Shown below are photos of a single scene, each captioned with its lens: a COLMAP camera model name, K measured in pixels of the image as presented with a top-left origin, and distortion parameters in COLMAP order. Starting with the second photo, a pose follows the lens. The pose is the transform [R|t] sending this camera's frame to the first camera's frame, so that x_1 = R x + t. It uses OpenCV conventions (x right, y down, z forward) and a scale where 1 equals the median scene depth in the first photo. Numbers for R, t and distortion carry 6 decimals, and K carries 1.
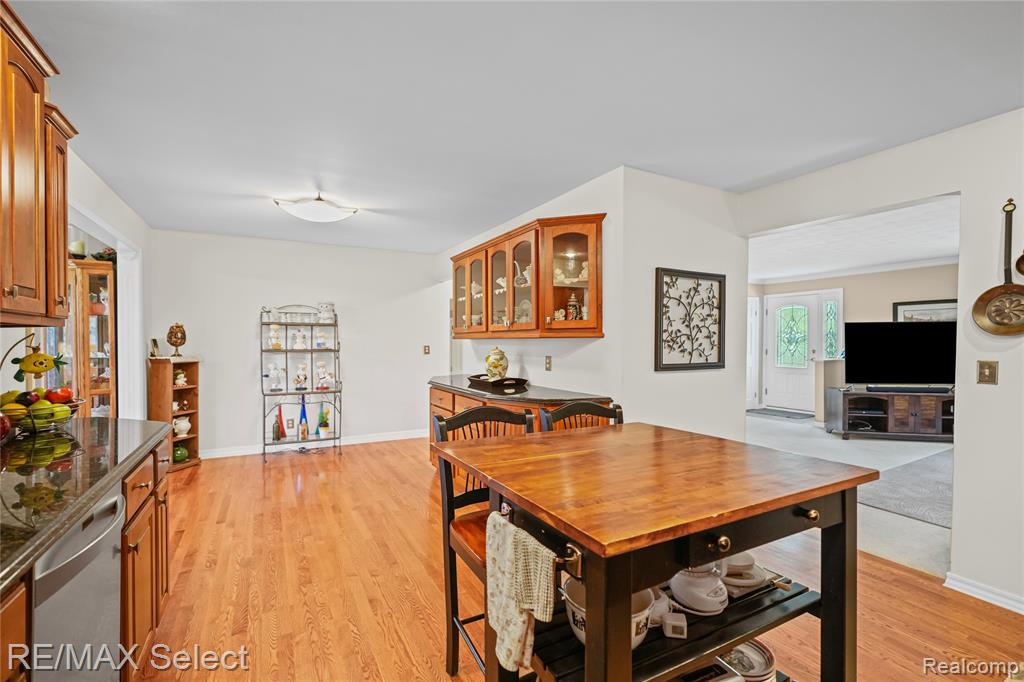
lens RADIAL K [[463.1, 0, 511.1], [0, 463.1, 343.1], [0, 0, 1]] dist [-0.007847, 0.000834]
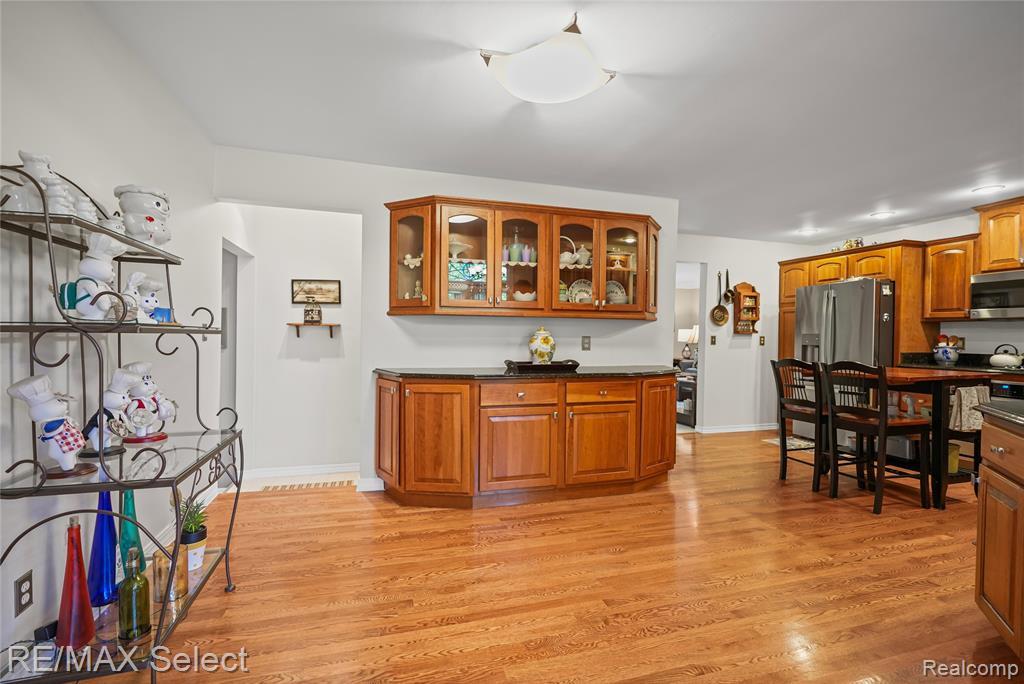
lens RADIAL K [[463.1, 0, 512.0], [0, 463.1, 341.3], [0, 0, 1]] dist [-0.007847, 0.000834]
pose [[0.190118, -0.001273, 0.981760, -1.047979], [0.004911, 0.999988, 0.000346, 0.039030], [-0.981749, 0.004756, 0.190122, 0.985836]]
